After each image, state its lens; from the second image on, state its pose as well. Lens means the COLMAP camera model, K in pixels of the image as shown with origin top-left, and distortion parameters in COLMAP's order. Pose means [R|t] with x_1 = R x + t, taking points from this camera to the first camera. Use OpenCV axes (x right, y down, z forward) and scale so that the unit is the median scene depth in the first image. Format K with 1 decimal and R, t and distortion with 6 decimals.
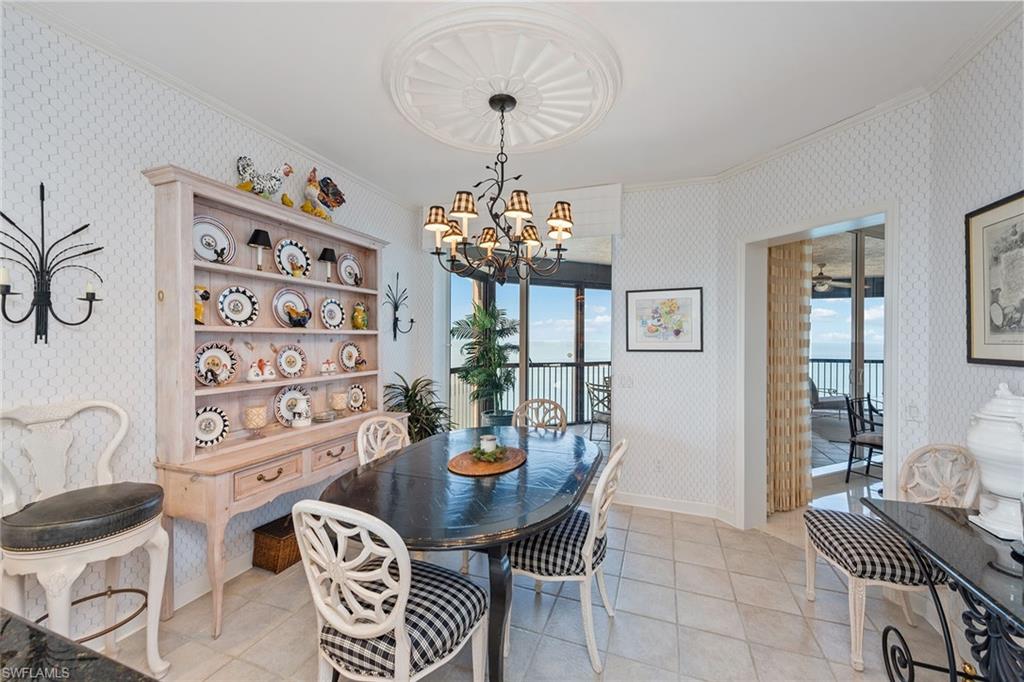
lens RADIAL K [[403.8, 0, 510.4], [0, 403.8, 339.3], [0, 0, 1]] dist [-0.000137, -0.000081]
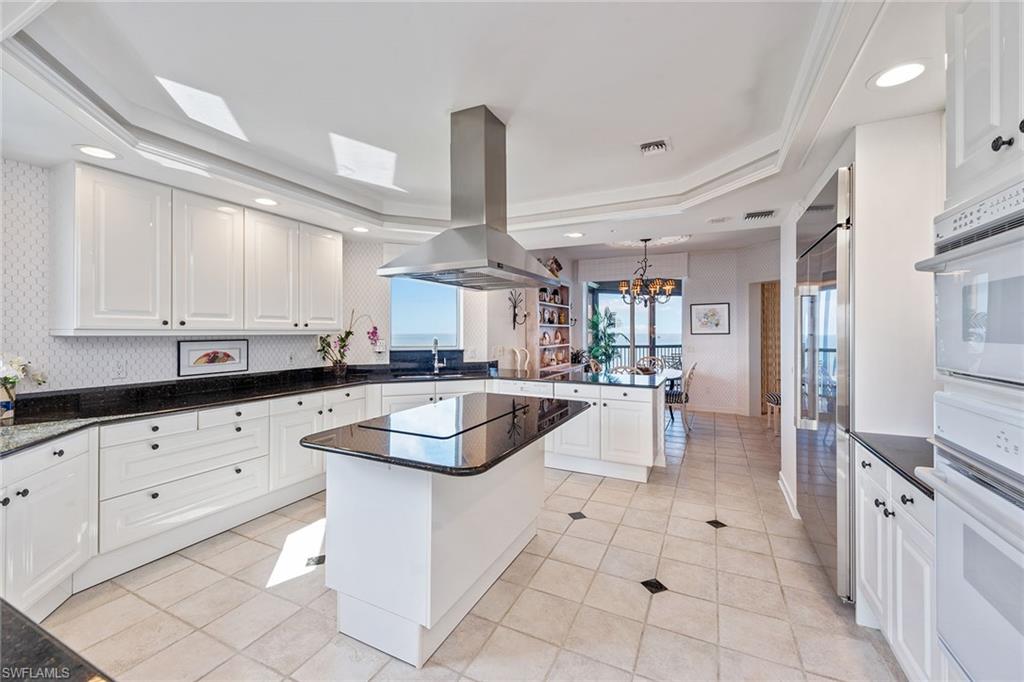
lens RADIAL K [[424.7, 0, 509.2], [0, 424.7, 330.1], [0, 0, 1]] dist [-0.002114, -0.000078]
pose [[0.995111, -0.003394, -0.098704, -0.430035], [0.003549, 0.999993, 0.001396, 0.002987], [0.098698, -0.001739, 0.995116, -1.267107]]
